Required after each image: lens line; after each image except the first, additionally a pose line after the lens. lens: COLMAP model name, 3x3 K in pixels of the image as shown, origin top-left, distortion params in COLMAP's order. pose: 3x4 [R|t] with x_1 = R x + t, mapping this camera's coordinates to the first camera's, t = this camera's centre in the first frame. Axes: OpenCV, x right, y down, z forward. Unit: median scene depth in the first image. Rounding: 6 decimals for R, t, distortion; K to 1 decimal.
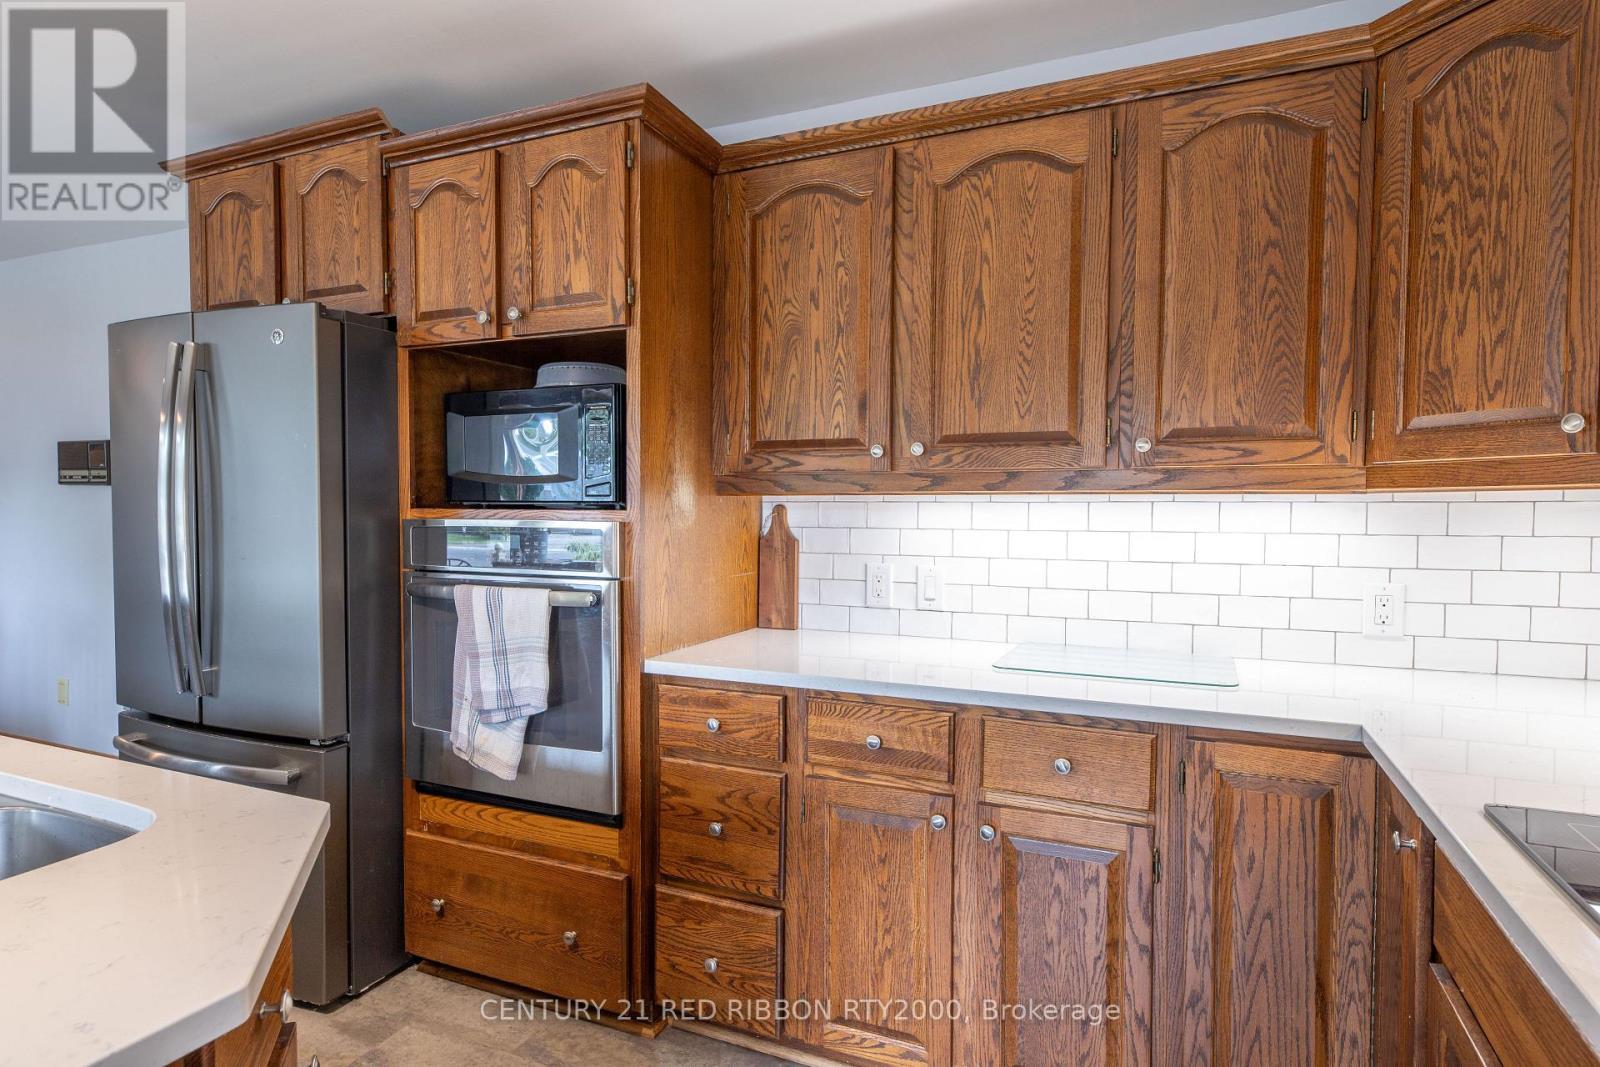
lens RADIAL K [[859.6, 0, 800.6], [0, 859.6, 539.3], [0, 0, 1]] dist [0.006269, -0.003899]
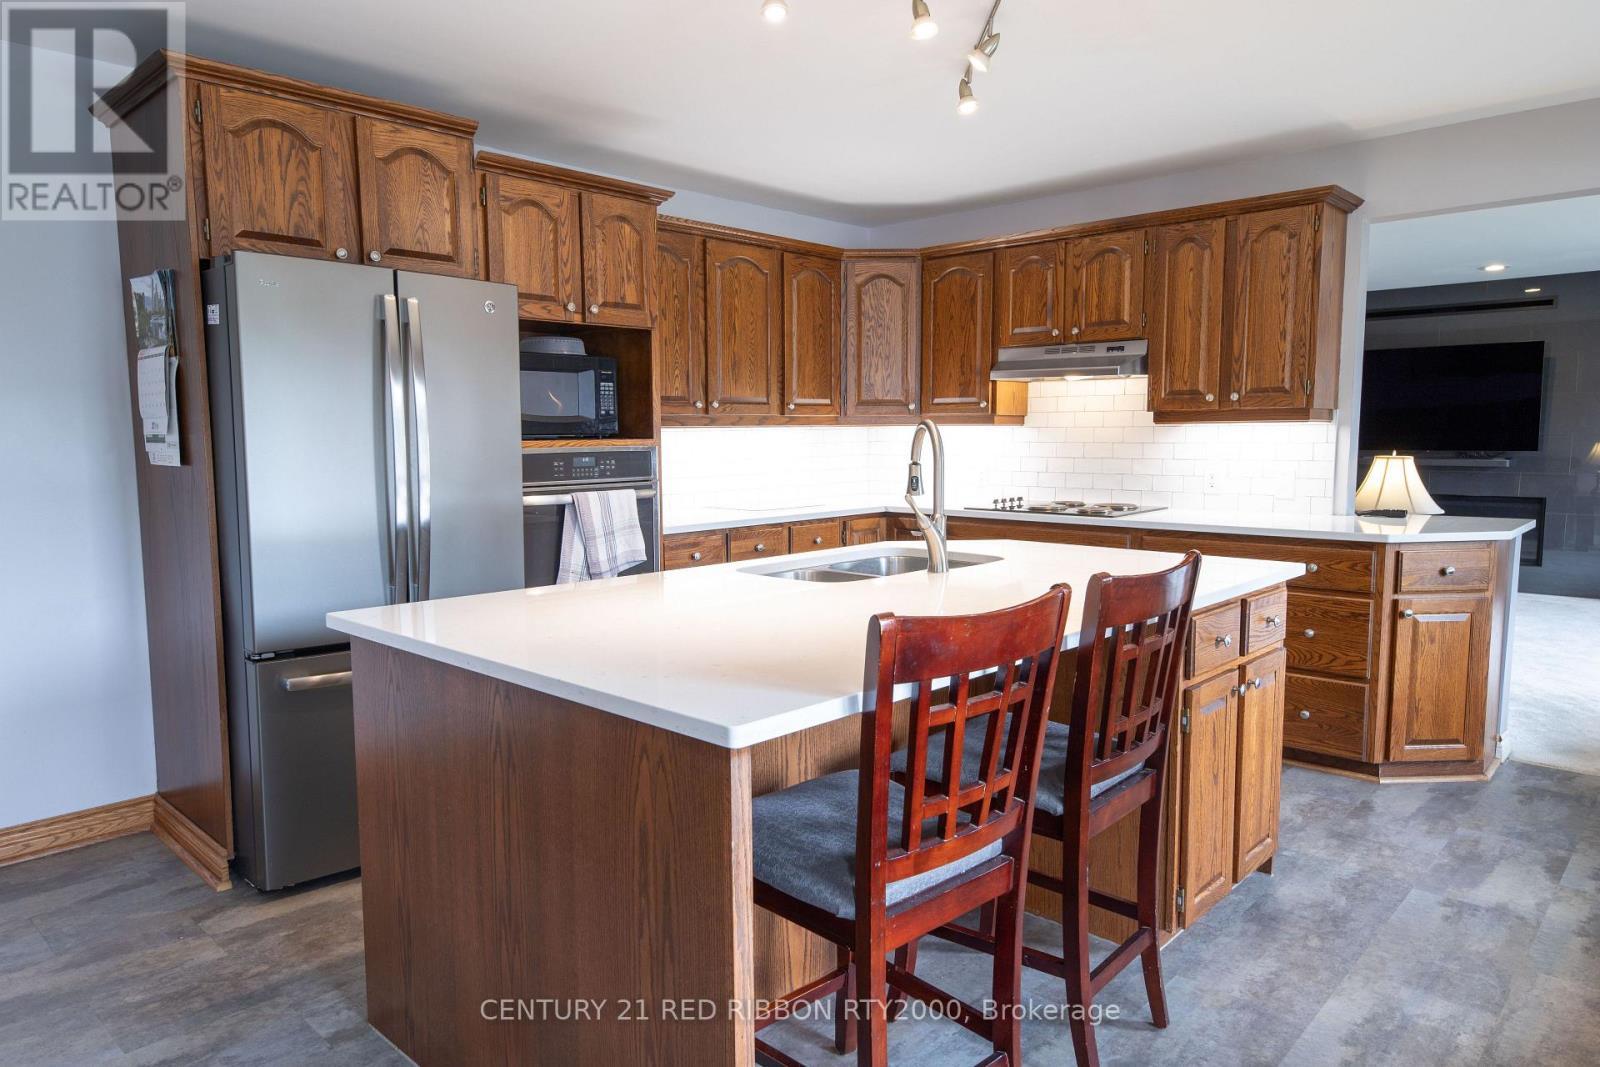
lens RADIAL K [[1022.4, 0, 798.3], [0, 1022.4, 535.6], [0, 0, 1]] dist [0.003576, -0.001317]
pose [[0.333337, -0.106179, 0.936810, -2.025530], [0.042275, 0.994322, 0.097655, -0.029471], [-0.941859, 0.007051, 0.335933, 0.069897]]
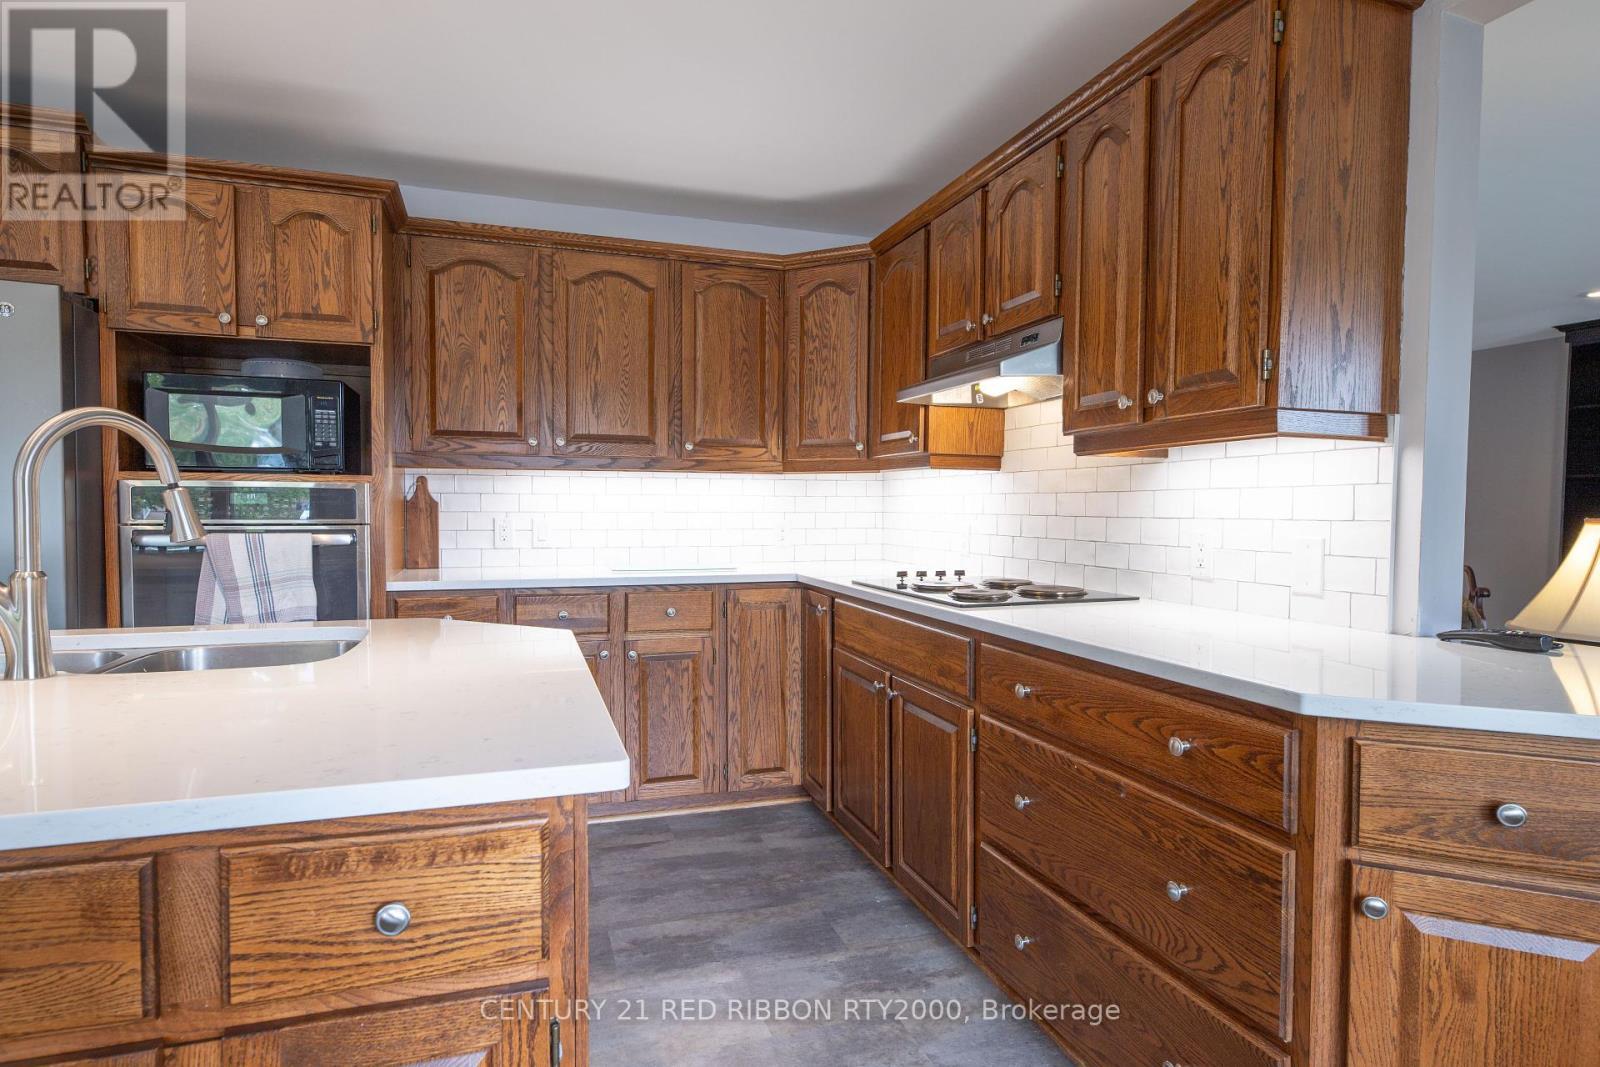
lens RADIAL K [[859.6, 0, 801.3], [0, 859.6, 537.2], [0, 0, 1]] dist [0.006269, -0.003899]
pose [[0.737290, -0.026106, 0.675072, -0.646313], [0.022425, 0.999648, 0.014166, 0.063499], [-0.675204, 0.004694, 0.737616, -0.511955]]
